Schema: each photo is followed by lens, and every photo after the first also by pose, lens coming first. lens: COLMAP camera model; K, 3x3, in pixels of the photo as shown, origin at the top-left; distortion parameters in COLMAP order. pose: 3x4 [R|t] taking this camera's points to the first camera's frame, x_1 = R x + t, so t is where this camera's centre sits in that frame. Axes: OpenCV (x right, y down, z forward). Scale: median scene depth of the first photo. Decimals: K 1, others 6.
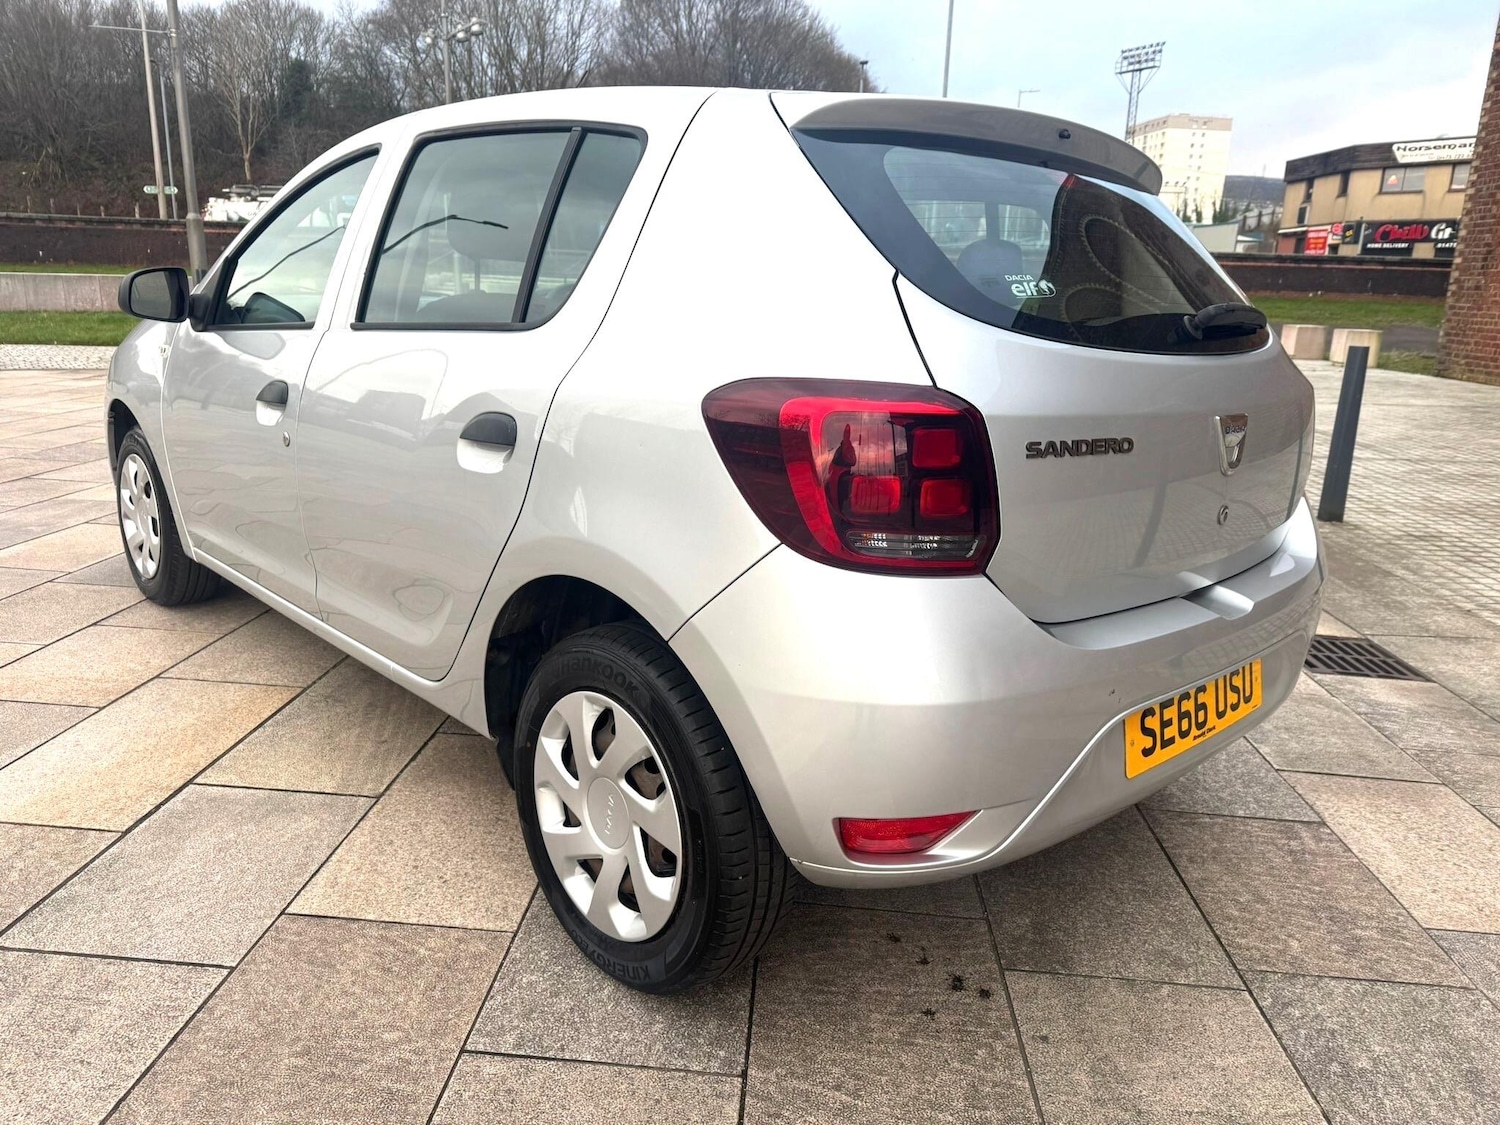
lens RADIAL K [[1075.4, 0, 739.7], [0, 1075.4, 559.8], [0, 0, 1]] dist [-0.002922, 0.001300]
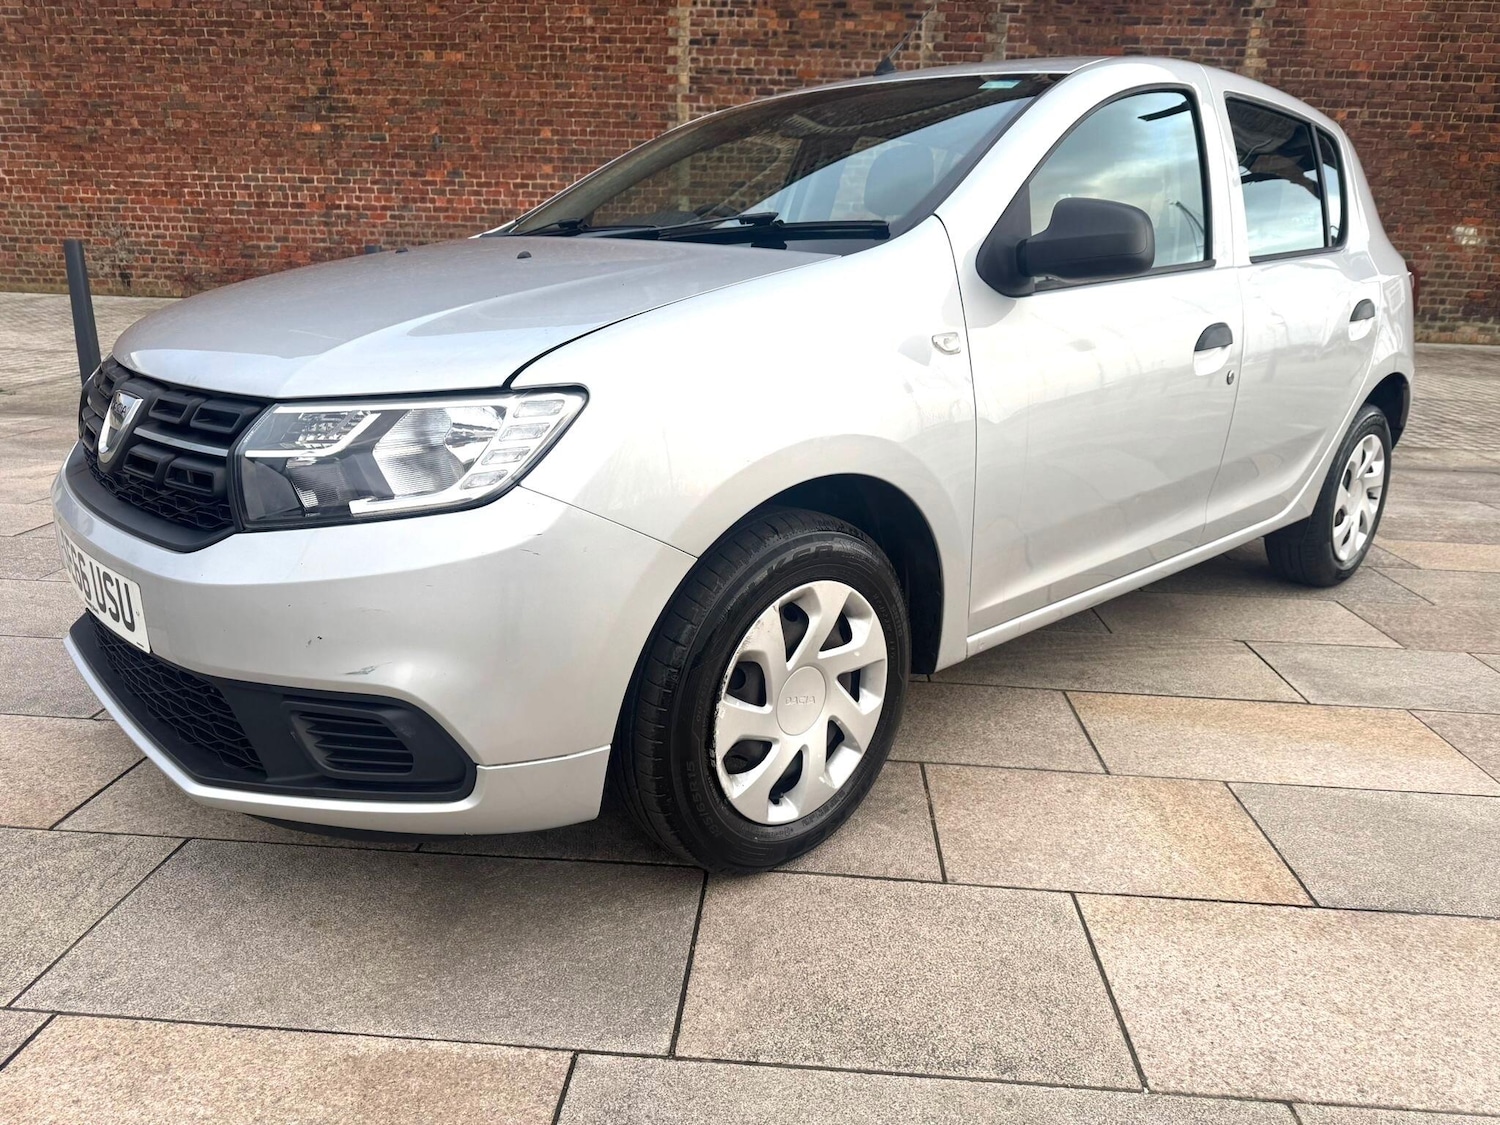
lens RADIAL K [[1074.0, 0, 760.4], [0, 1074.0, 562.6], [0, 0, 1]] dist [0.011670, -0.015783]
pose [[-0.010642, -0.325210, 0.945582, -1.313336], [0.224405, 0.920738, 0.319191, -0.343370], [-0.974438, 0.215590, 0.063180, 1.279378]]
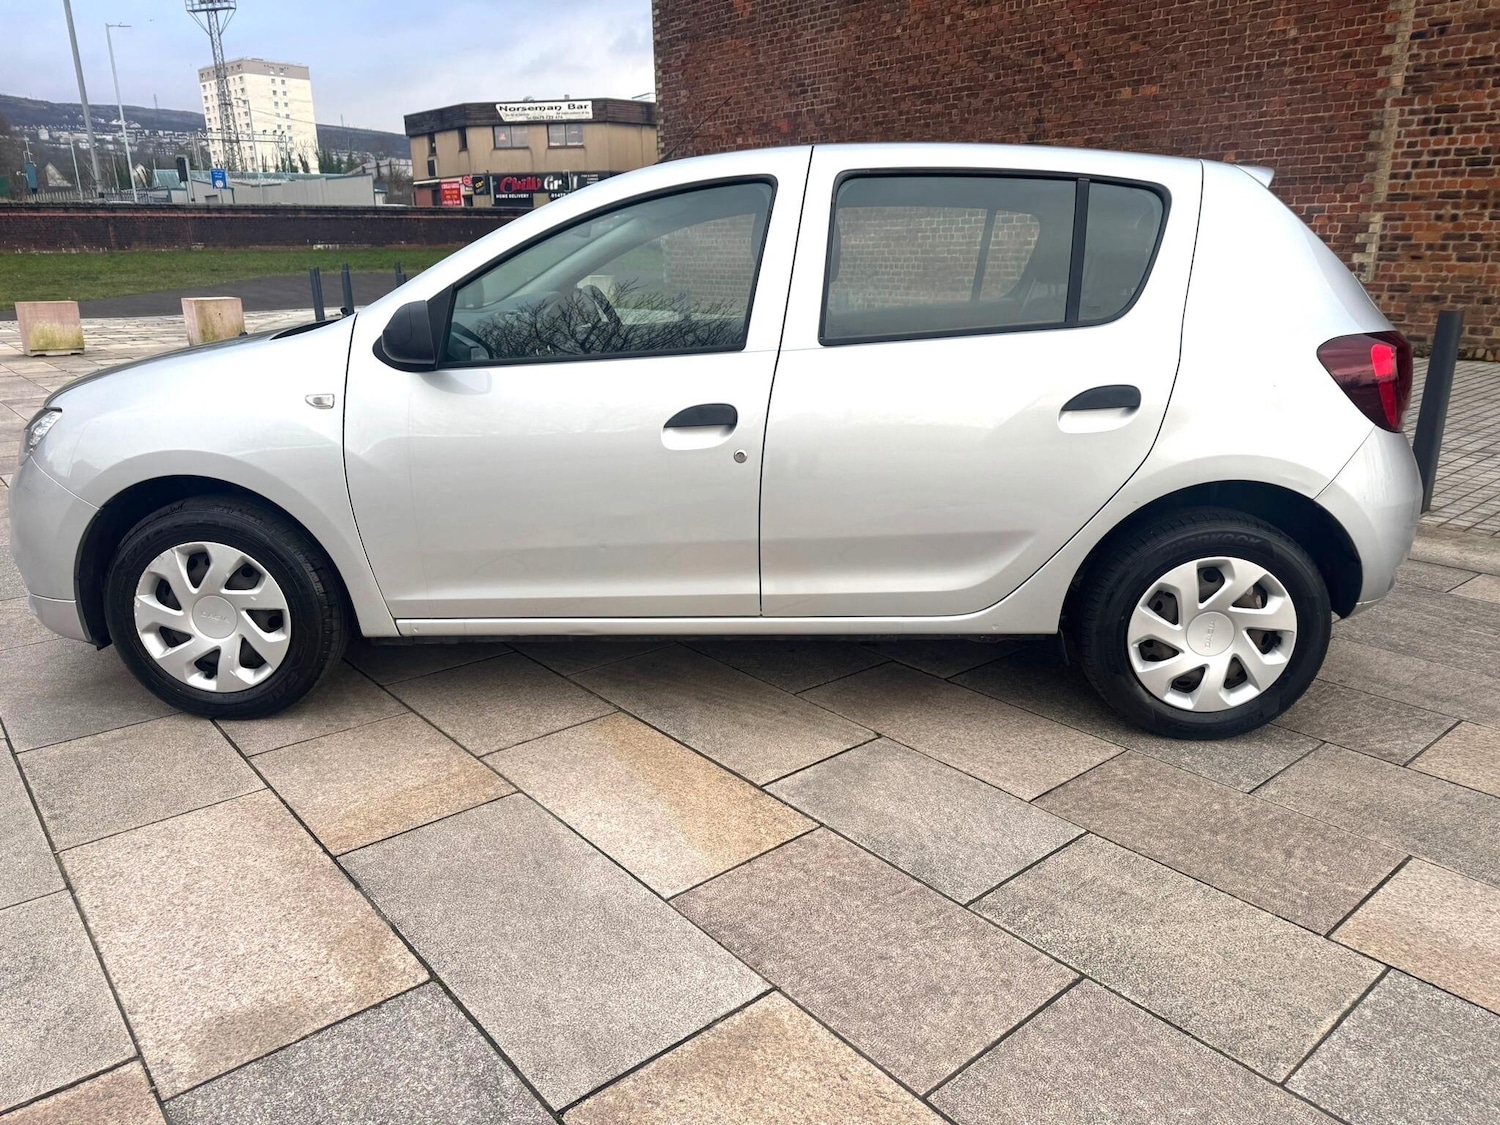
lens RADIAL K [[1072.8, 0, 750.0], [0, 1072.8, 562.5], [0, 0, 1]] dist [0.010582, -0.012308]
pose [[0.711711, -0.239656, 0.660327, -1.034512], [0.209691, 0.969628, 0.125904, -0.127027], [-0.670445, 0.048857, 0.740349, 0.193849]]
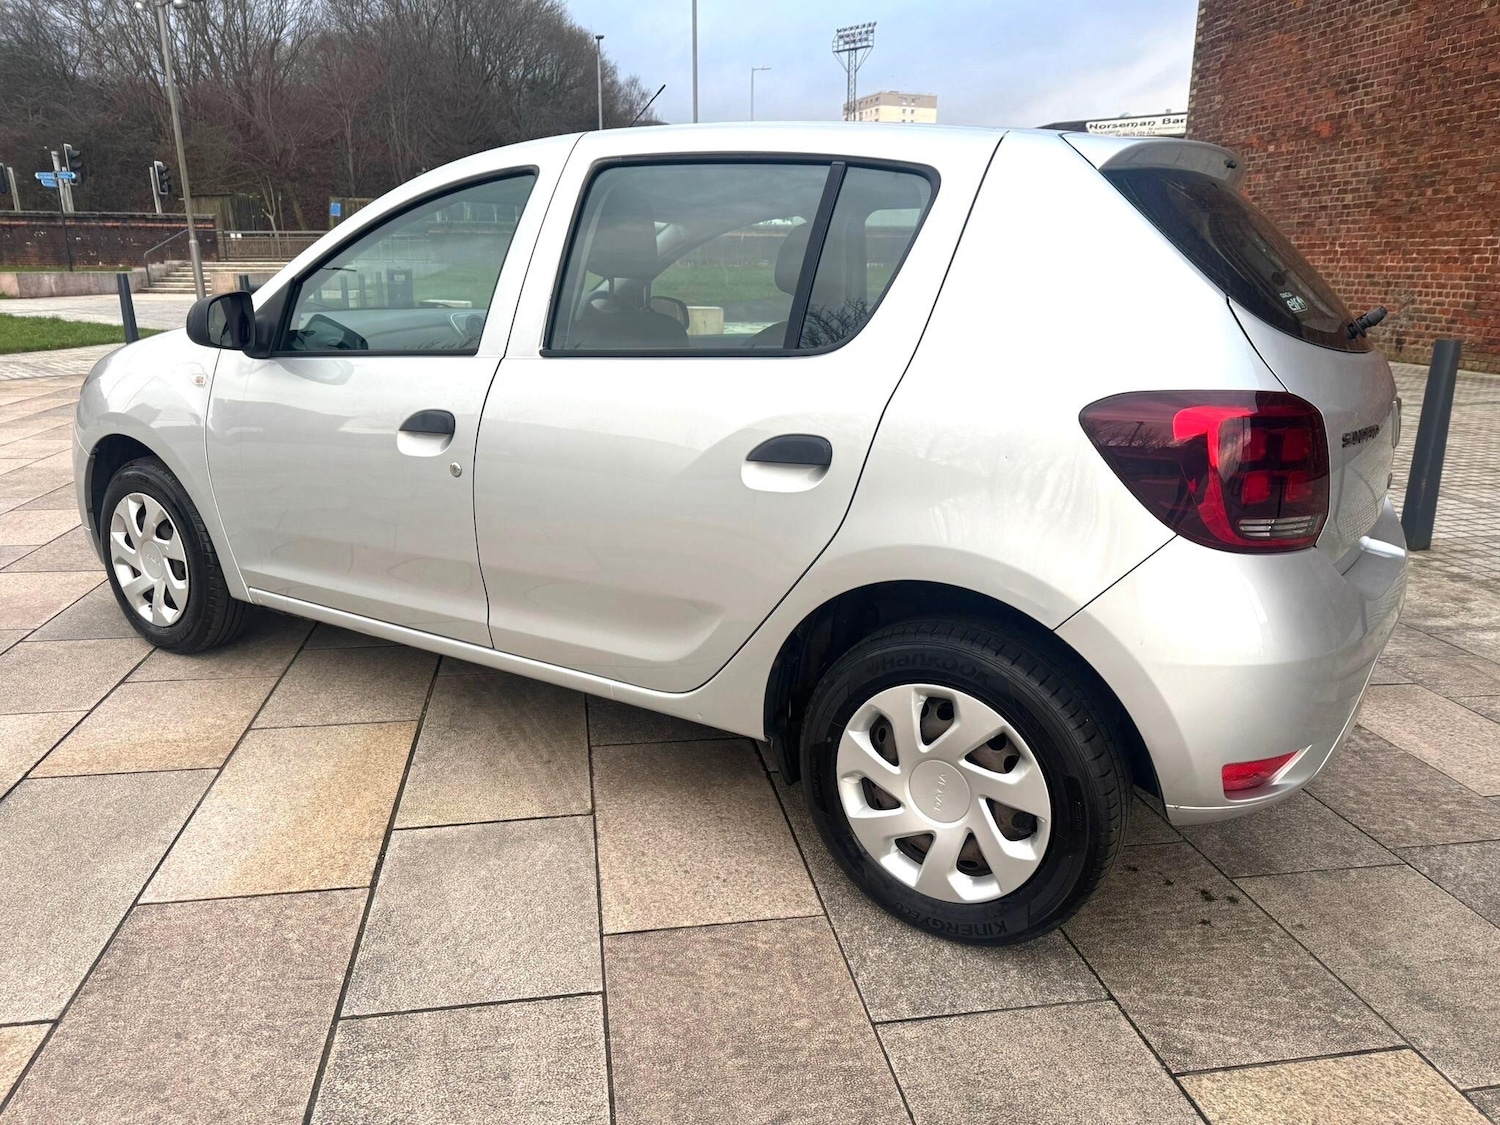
lens RADIAL K [[1072.6, 0, 748.8], [0, 1072.6, 562.1], [0, 0, 1]] dist [0.012364, -0.014360]
pose [[0.969466, -0.089732, 0.228219, -0.355273], [0.084564, 0.995893, 0.032345, -0.032981], [-0.230184, -0.012058, 0.973072, -0.014874]]
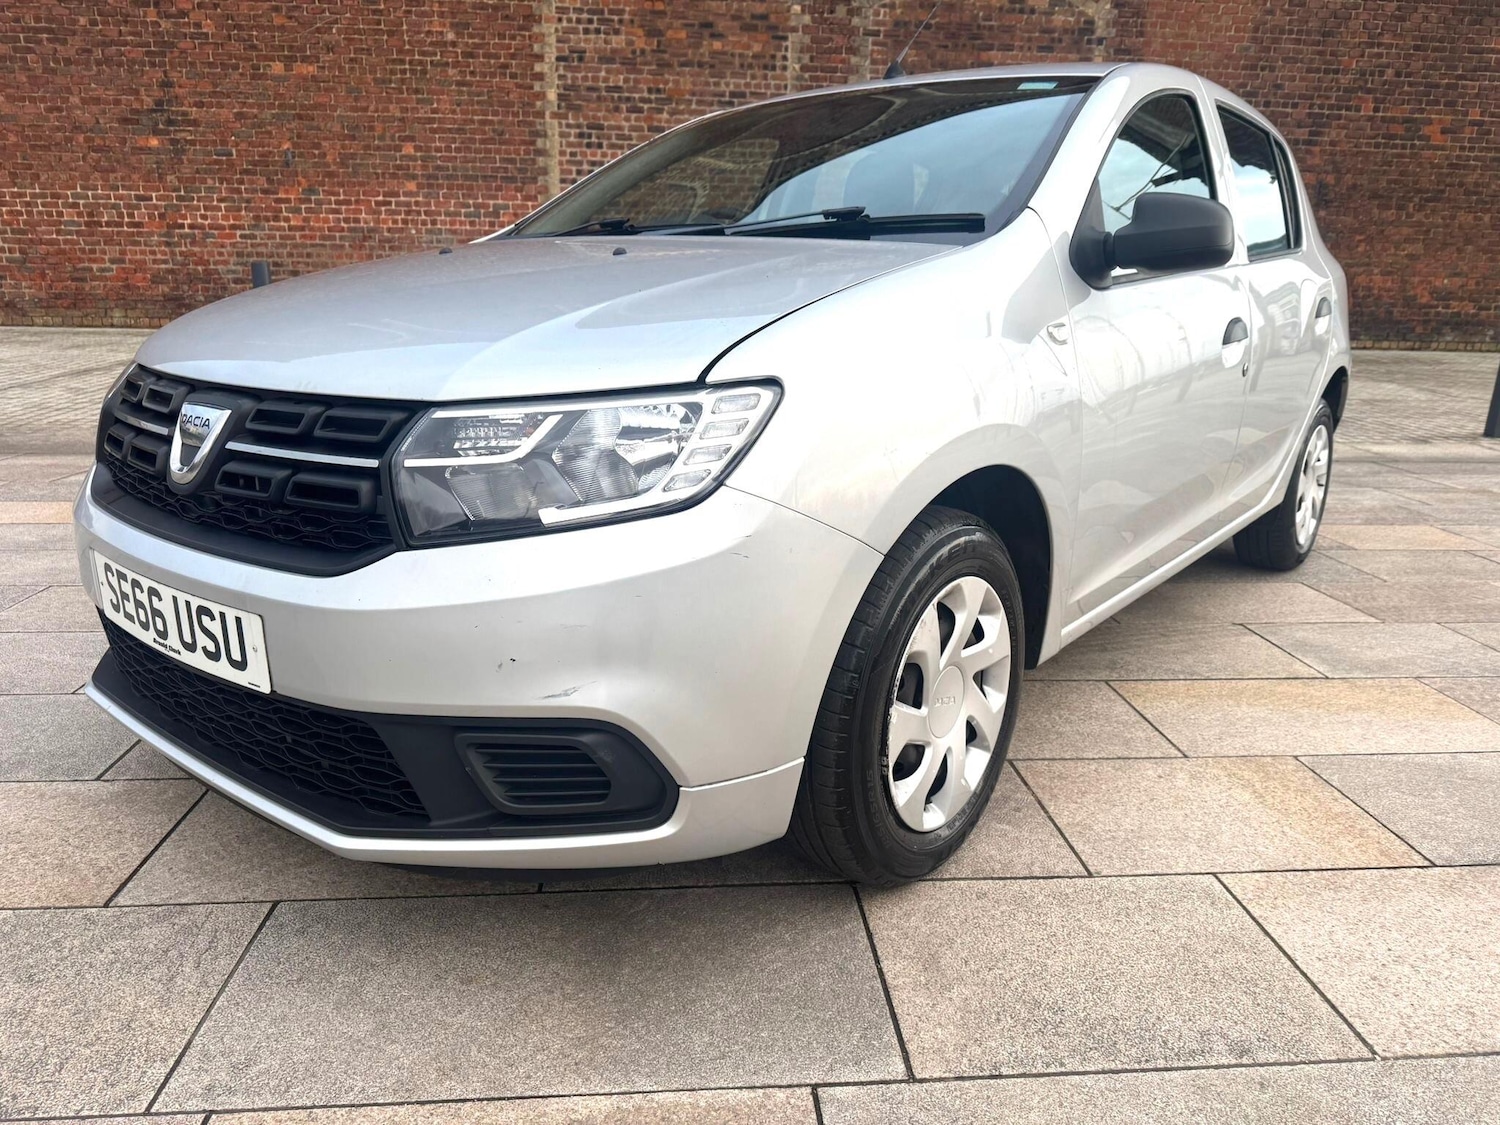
lens RADIAL K [[1074.0, 0, 768.3], [0, 1074.0, 560.1], [0, 0, 1]] dist [0.009138, -0.012729]
pose [[-0.161306, -0.301874, 0.939602, -1.279760], [0.222874, 0.916332, 0.332660, -0.363926], [-0.961409, 0.263073, -0.080530, 1.444723]]
